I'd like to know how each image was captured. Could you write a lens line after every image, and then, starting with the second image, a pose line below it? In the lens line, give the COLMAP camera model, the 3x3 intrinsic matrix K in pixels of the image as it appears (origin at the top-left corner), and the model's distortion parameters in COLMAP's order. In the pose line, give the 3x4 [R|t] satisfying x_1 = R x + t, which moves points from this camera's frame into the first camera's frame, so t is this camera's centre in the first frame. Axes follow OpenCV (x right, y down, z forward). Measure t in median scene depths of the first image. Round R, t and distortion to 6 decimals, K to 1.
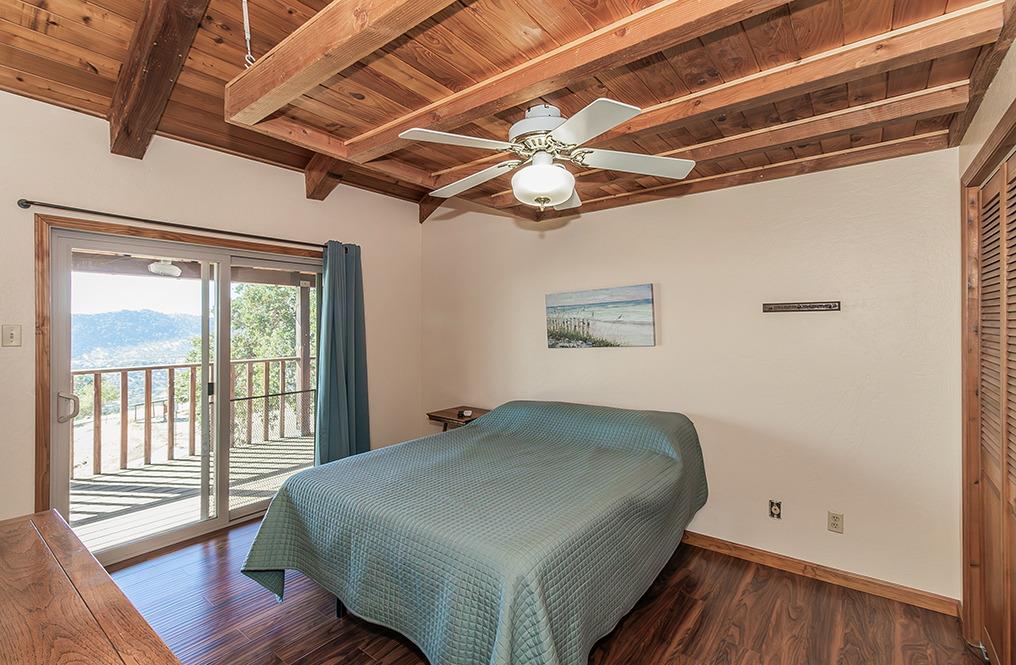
lens RADIAL K [[459.4, 0, 508.5], [0, 459.4, 328.7], [0, 0, 1]] dist [-0.000024, 0.000403]
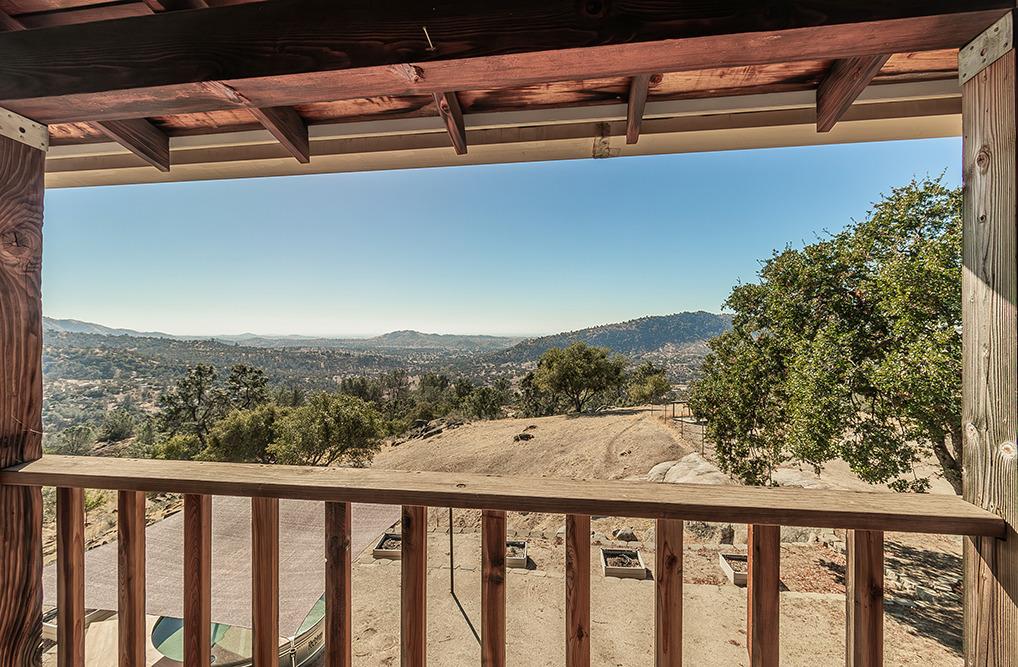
lens RADIAL K [[460.3, 0, 504.8], [0, 460.3, 330.6], [0, 0, 1]] dist [-0.000024, 0.000403]
pose [[0.479253, 0.002498, -0.877673, -0.180575], [0.002346, 0.999989, 0.004127, 0.000927], [0.877673, -0.004037, 0.479242, 0.353922]]
